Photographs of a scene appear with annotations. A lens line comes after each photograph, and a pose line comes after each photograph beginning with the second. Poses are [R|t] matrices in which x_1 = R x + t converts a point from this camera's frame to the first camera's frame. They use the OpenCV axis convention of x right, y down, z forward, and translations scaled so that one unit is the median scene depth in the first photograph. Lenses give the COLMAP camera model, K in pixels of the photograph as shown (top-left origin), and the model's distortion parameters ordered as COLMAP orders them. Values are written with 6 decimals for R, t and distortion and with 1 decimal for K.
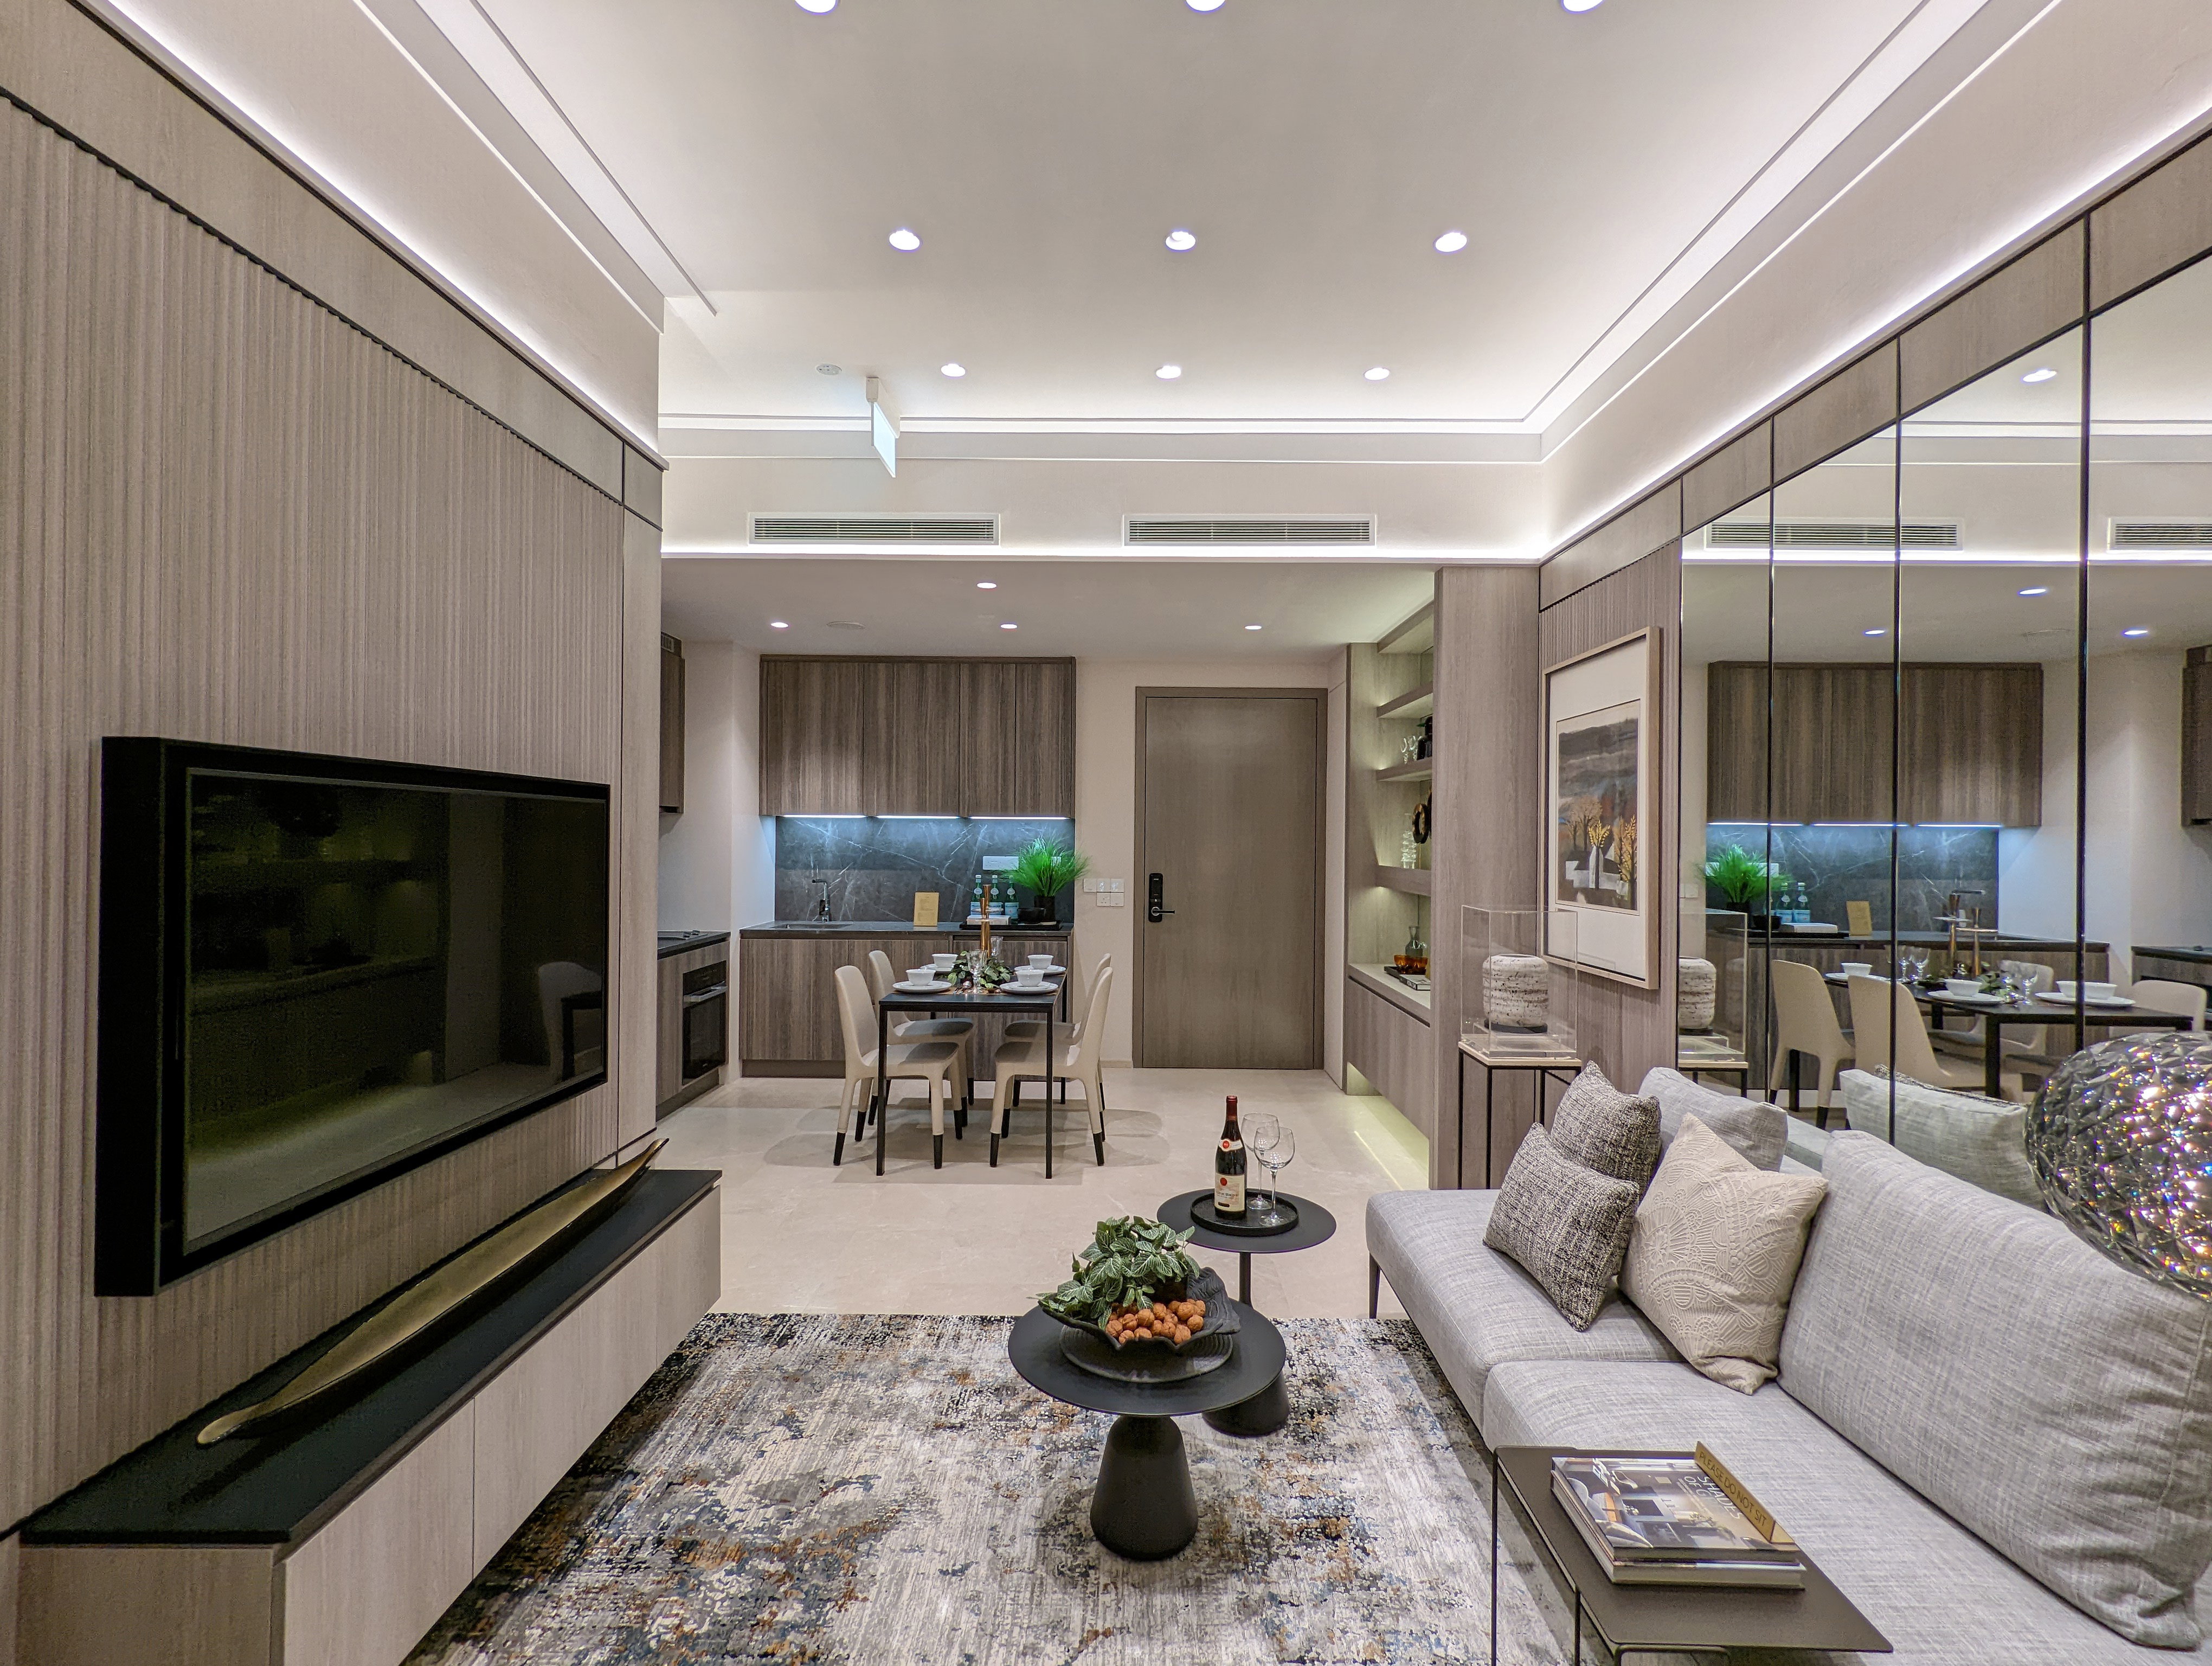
lens RADIAL K [[1051.9, 0, 1115.9], [0, 1051.9, 833.8], [0, 0, 1]] dist [-0.005691, 0.006199]
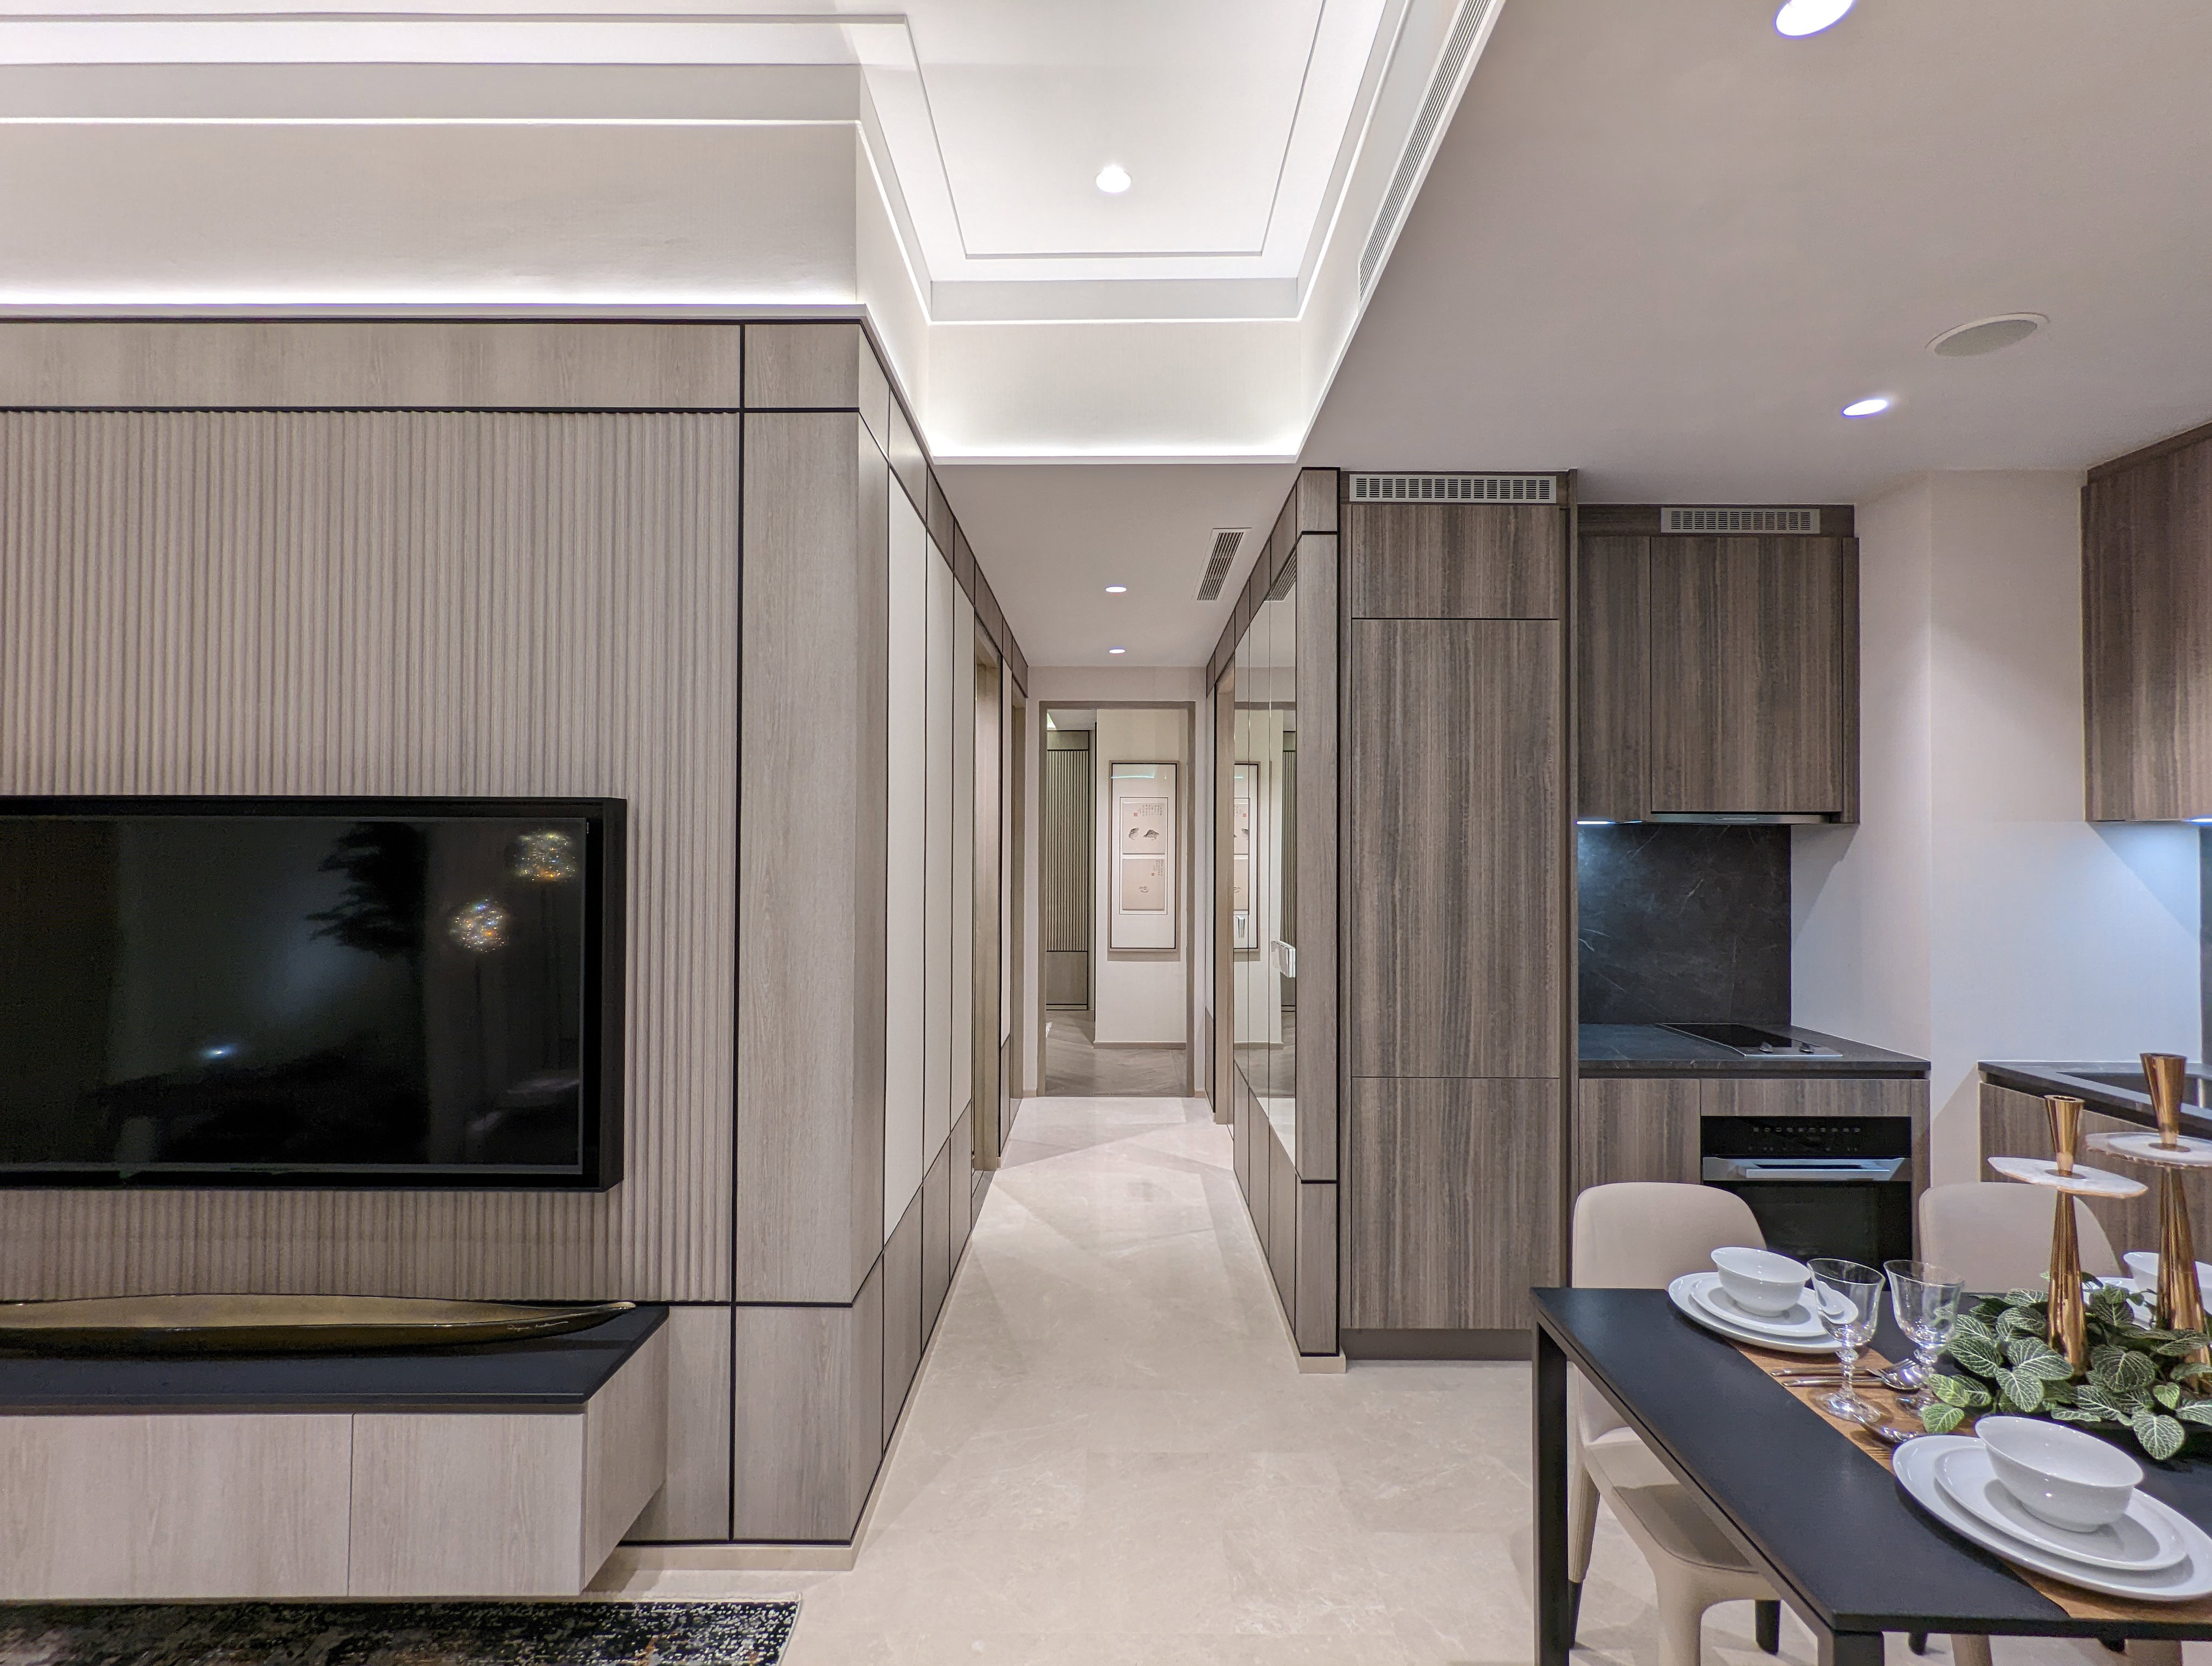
lens RADIAL K [[1051.9, 0, 1110.0], [0, 1051.9, 839.0], [0, 0, 1]] dist [-0.005691, 0.006199]
pose [[0.003383, -0.019781, -0.999799, 0.248060], [0.000257, 0.999804, -0.019781, -0.001846], [0.999994, -0.000190, 0.003387, 1.228679]]
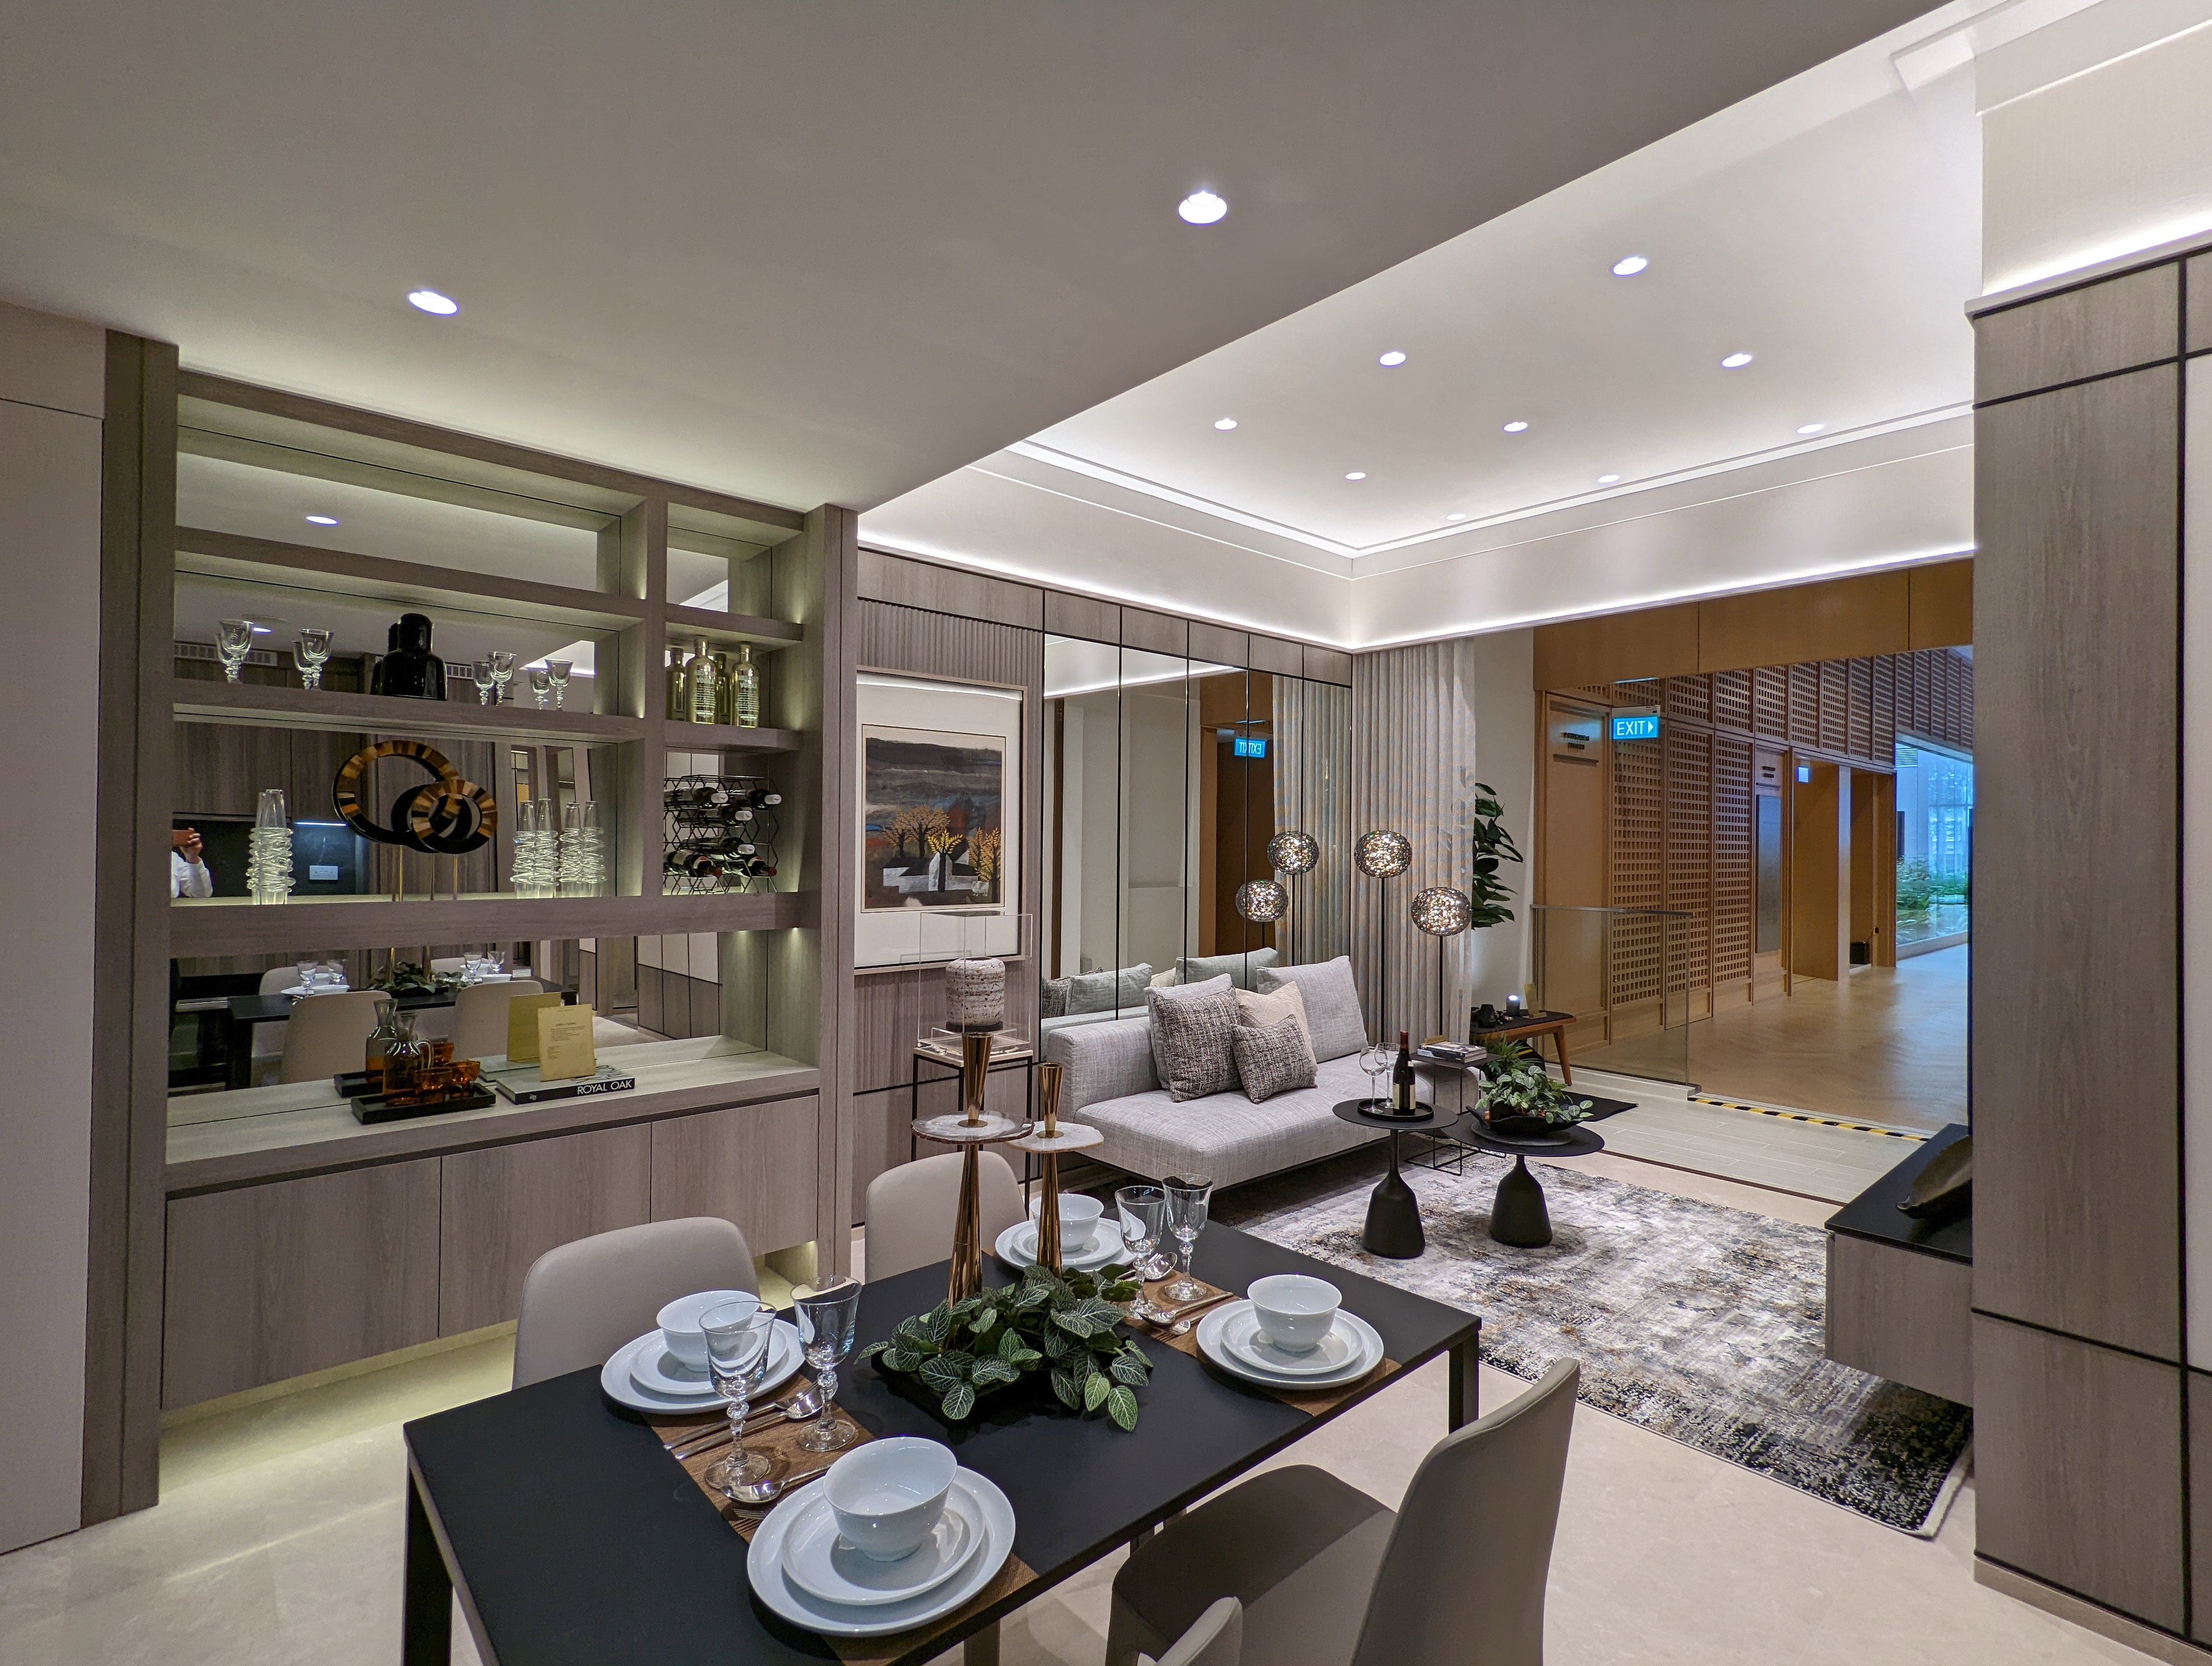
lens RADIAL K [[1051.9, 0, 1115.7], [0, 1051.9, 835.4], [0, 0, 1]] dist [-0.005691, 0.006199]
pose [[-0.672432, -0.009175, 0.740102, -0.595581], [-0.018307, 0.999823, -0.004239, -0.006343], [-0.739932, -0.016399, -0.672482, 1.956449]]
